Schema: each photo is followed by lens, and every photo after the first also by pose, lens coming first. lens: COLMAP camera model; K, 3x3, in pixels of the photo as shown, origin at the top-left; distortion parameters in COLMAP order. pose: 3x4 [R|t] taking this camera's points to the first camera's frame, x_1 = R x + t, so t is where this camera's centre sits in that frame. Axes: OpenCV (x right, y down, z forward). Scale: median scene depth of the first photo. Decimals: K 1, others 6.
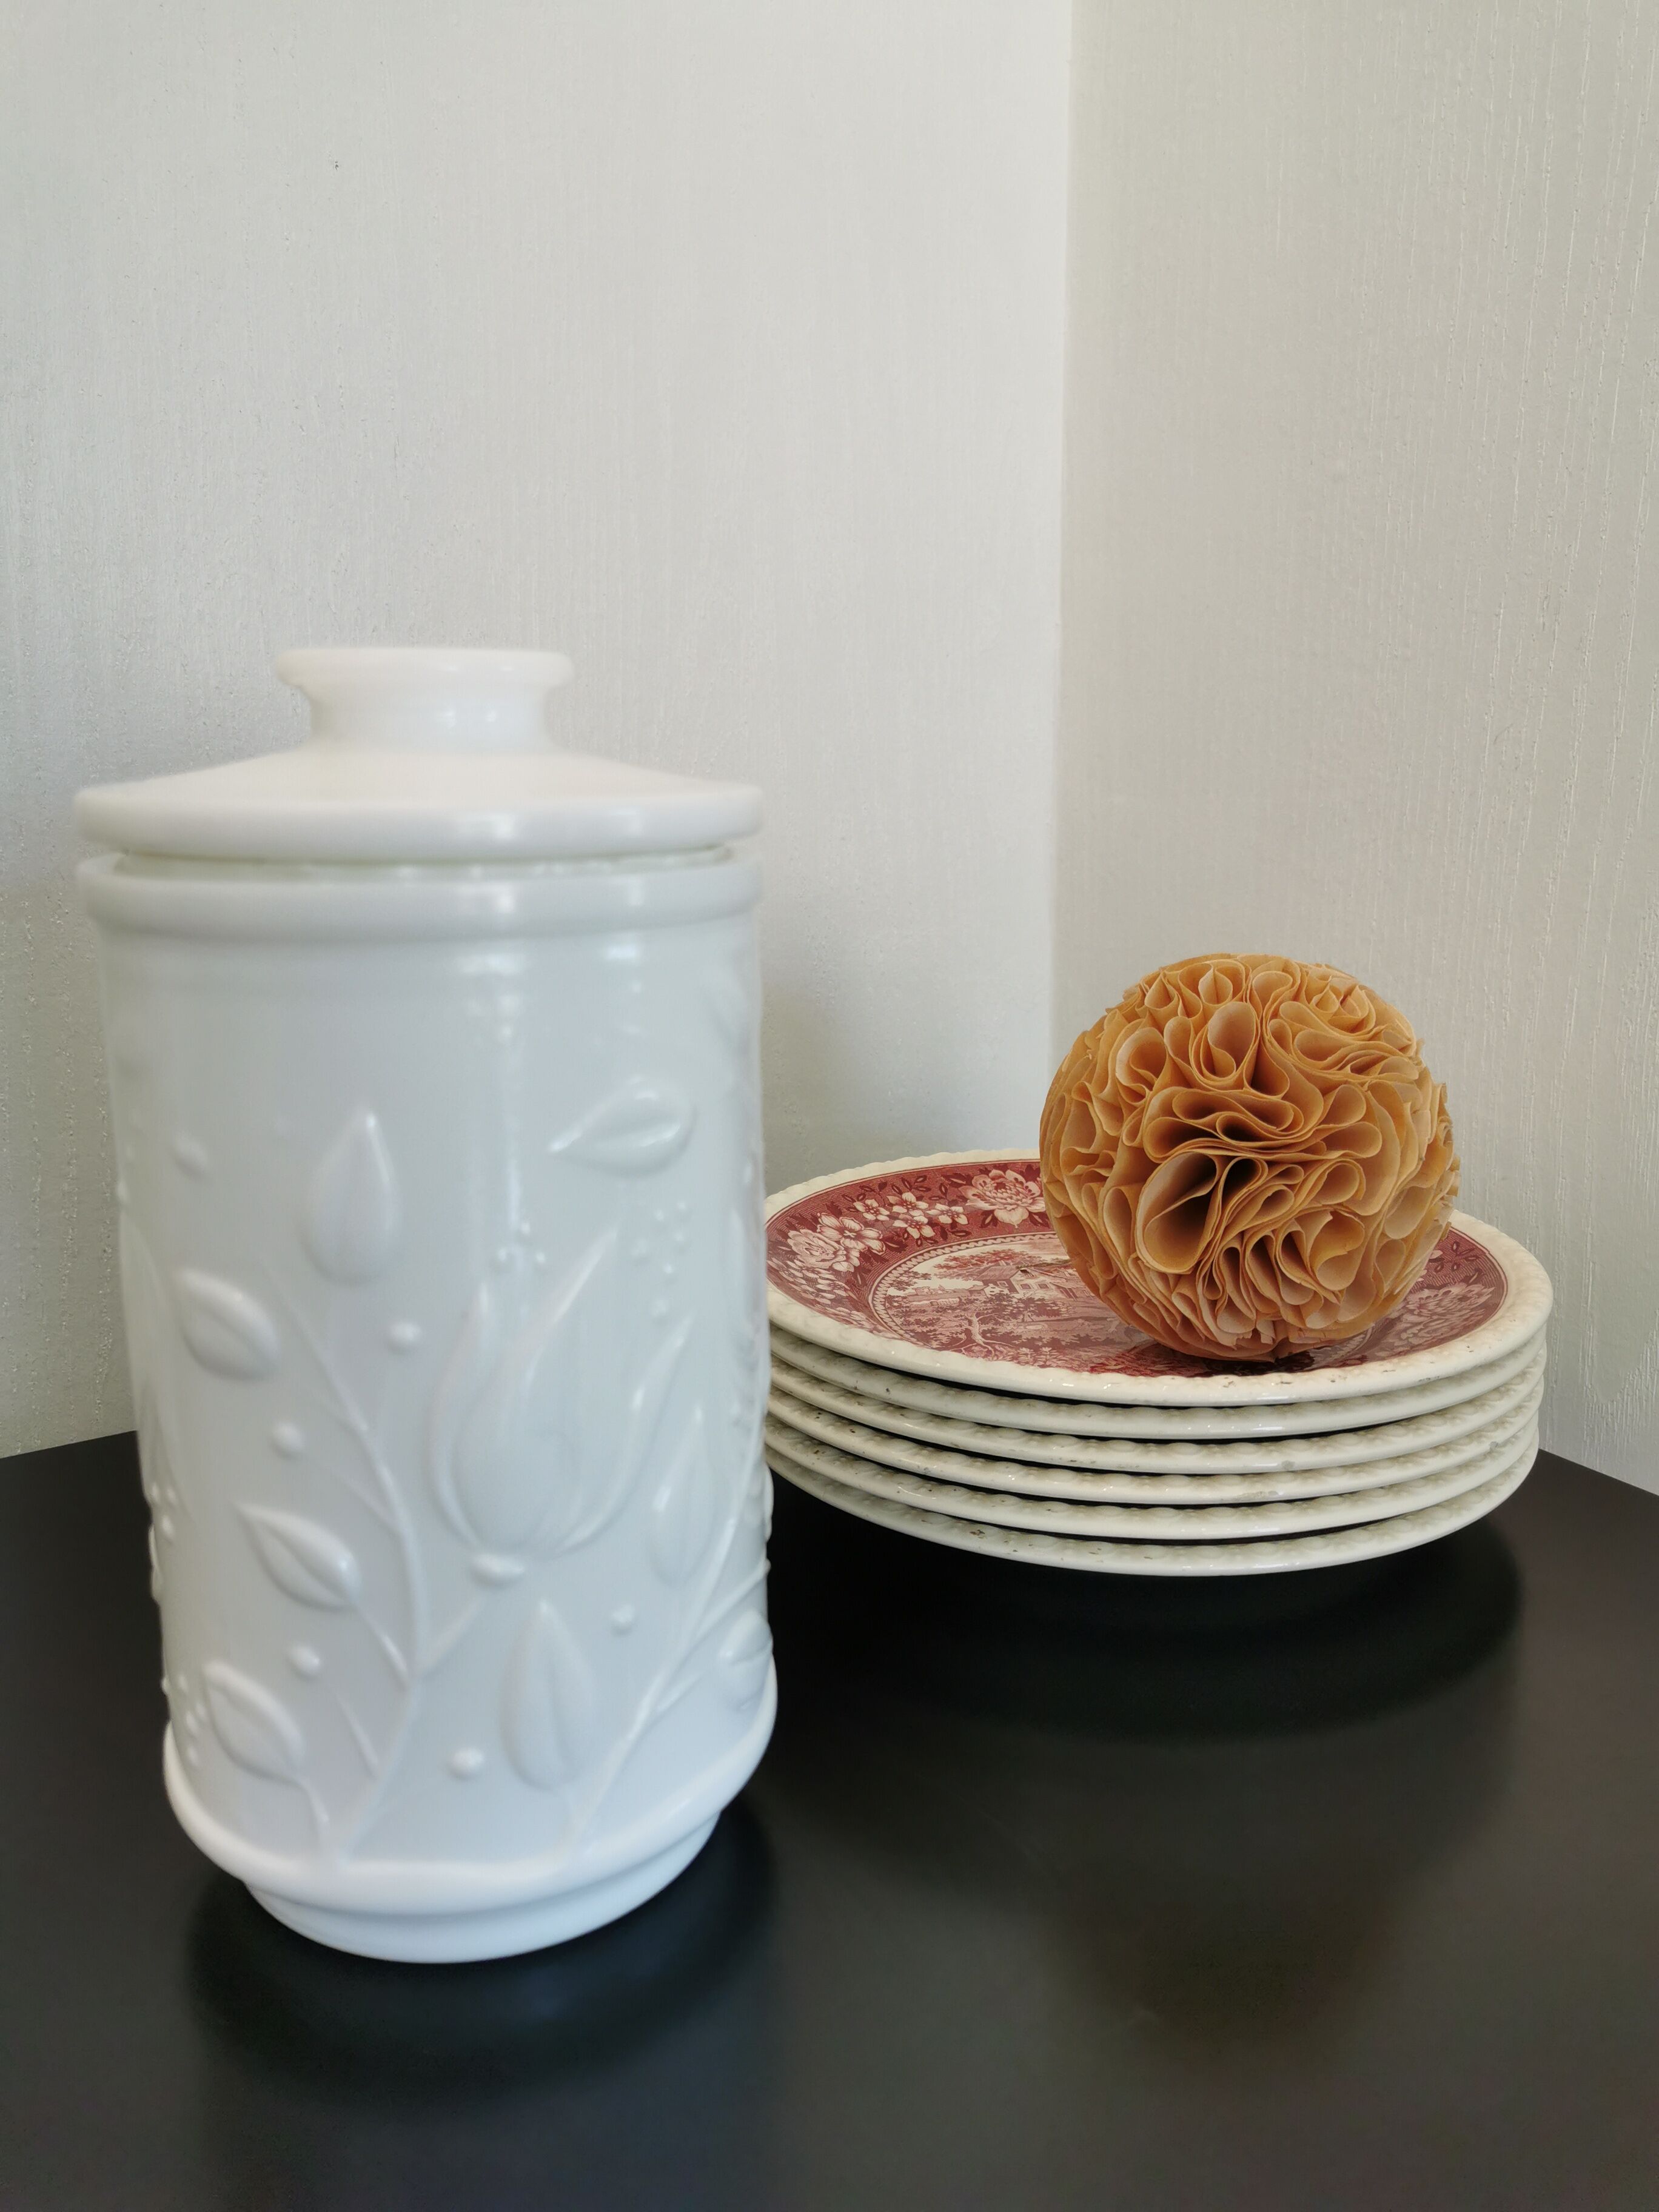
lens RADIAL K [[1741.7, 0, 824.9], [0, 1741.7, 1114.4], [0, 0, 1]] dist [-0.004387, -0.013753]
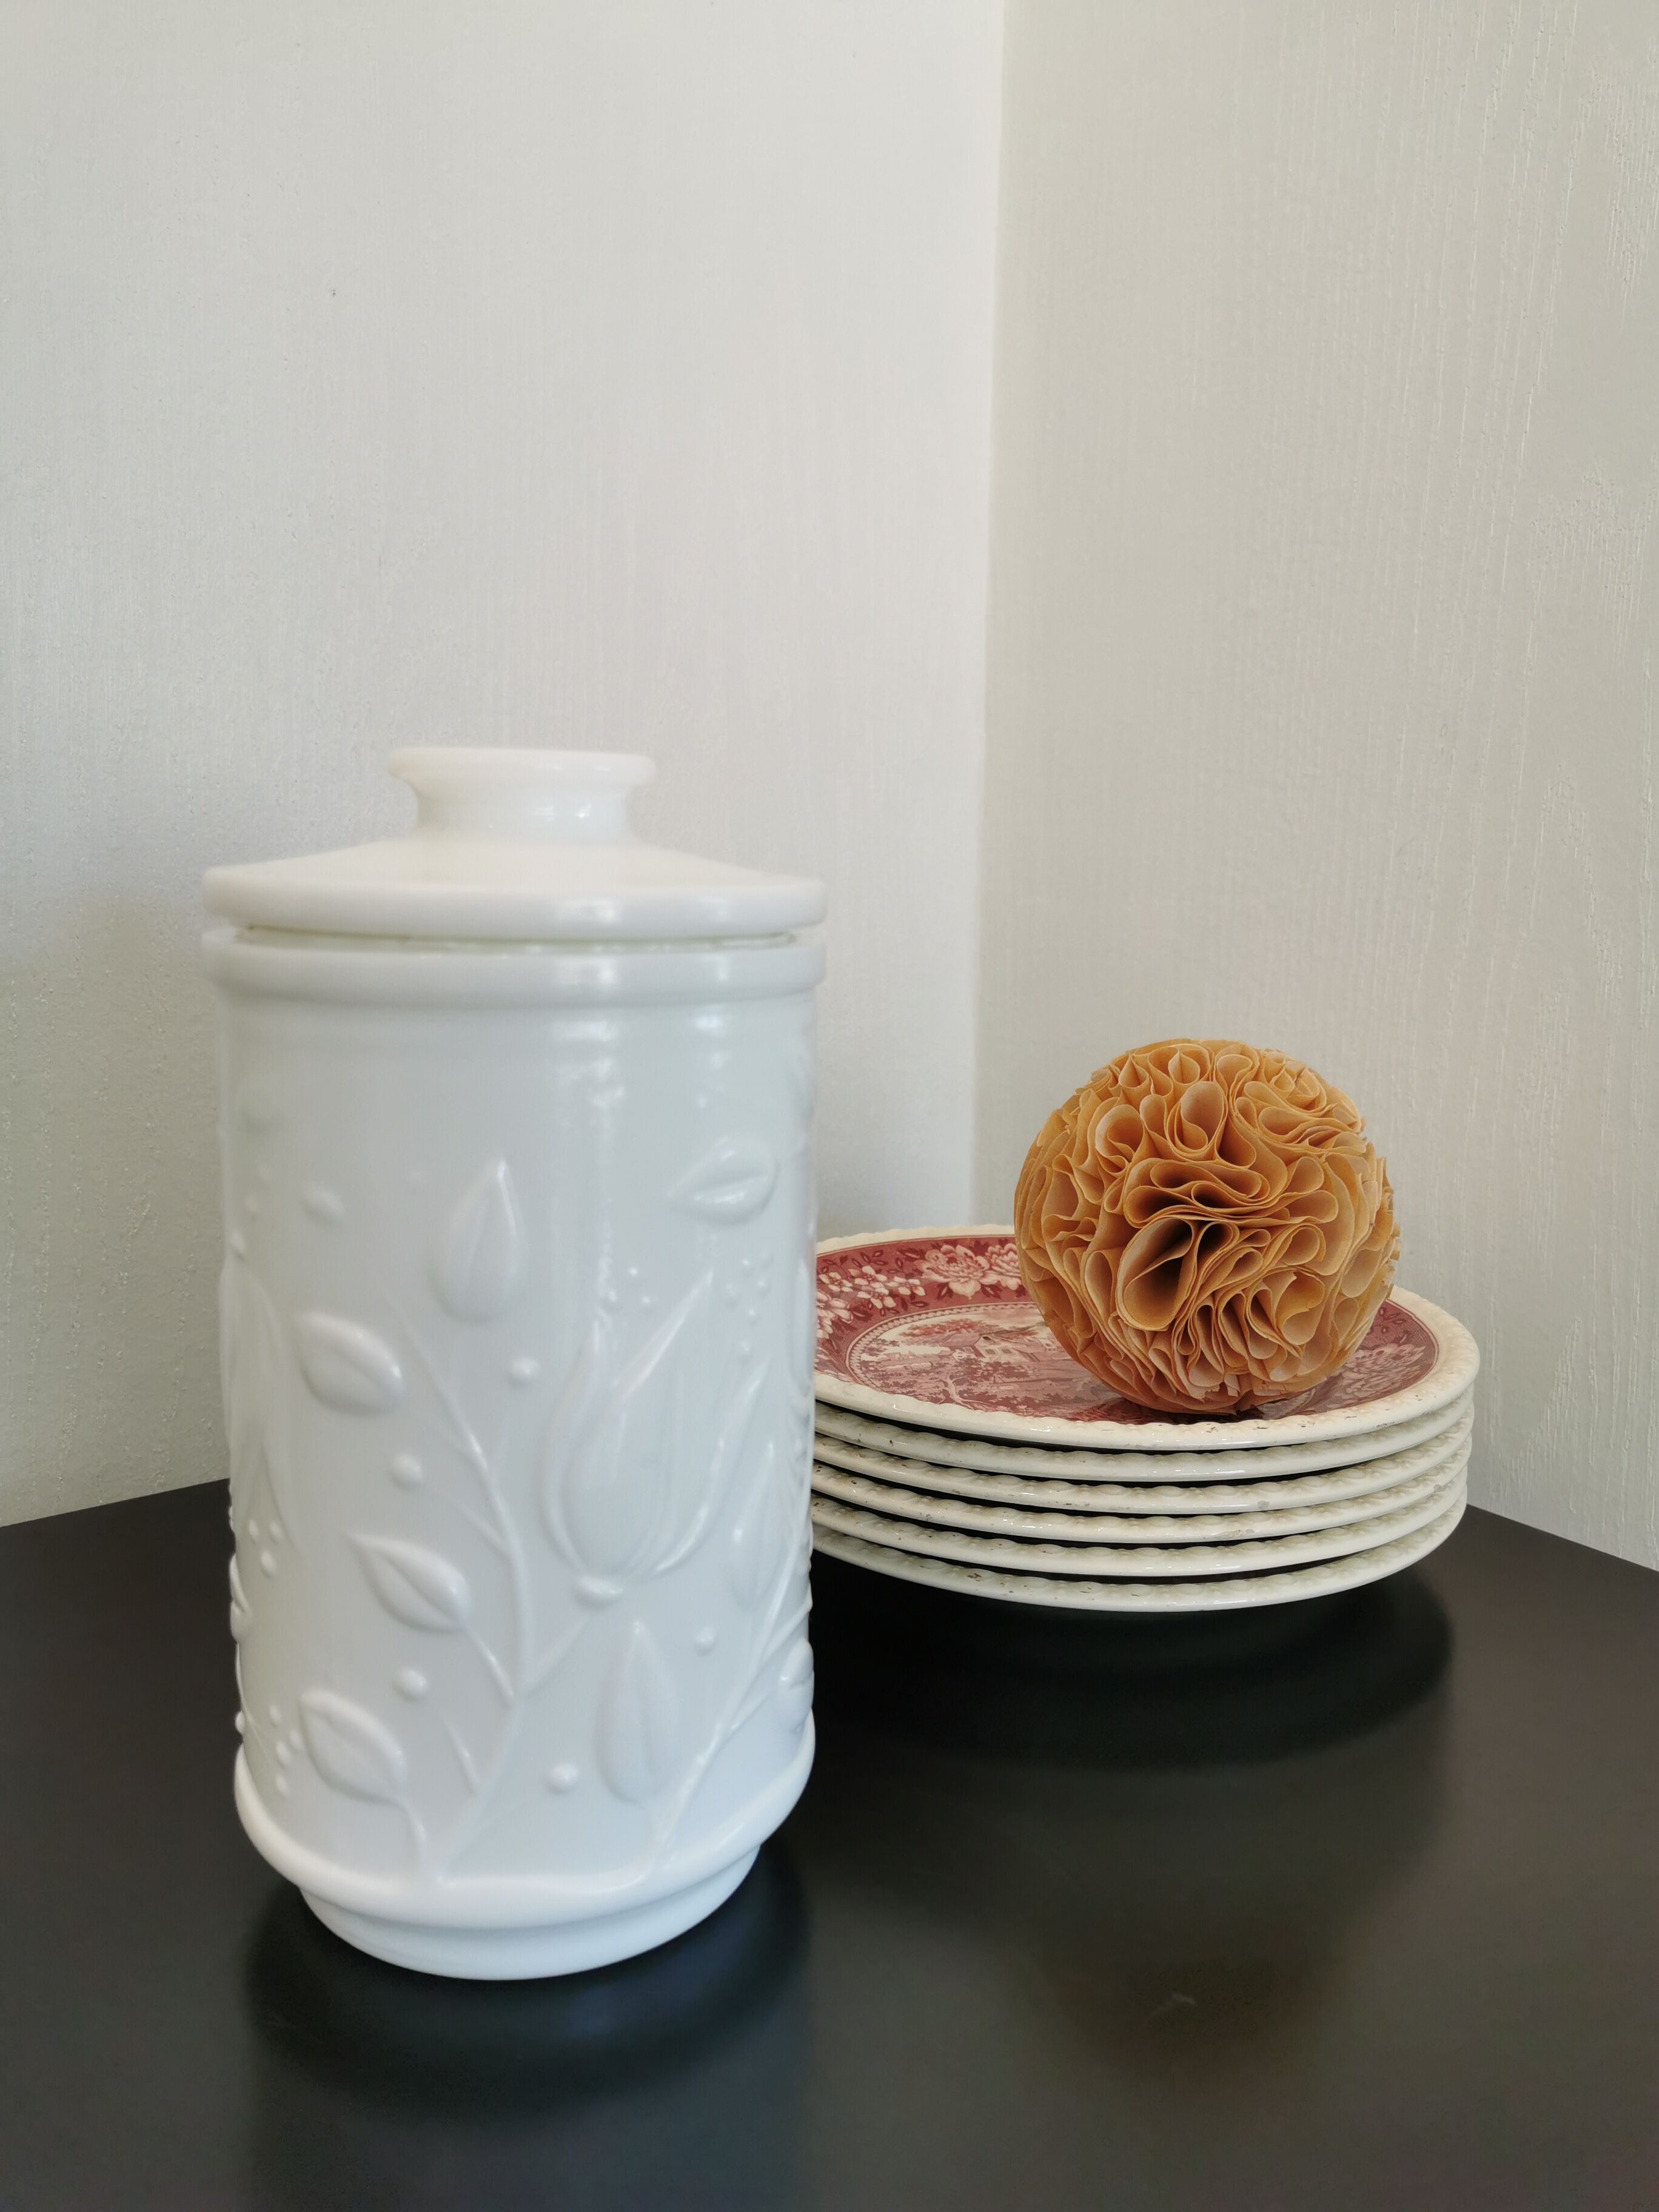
lens RADIAL K [[1741.7, 0, 834.1], [0, 1741.7, 1100.1], [0, 0, 1]] dist [-0.004387, -0.013753]
pose [[0.995959, 0.006791, 0.089555, -0.096804], [-0.000956, 0.997882, -0.065043, 0.019051], [-0.089807, 0.064694, 0.993856, -0.072501]]
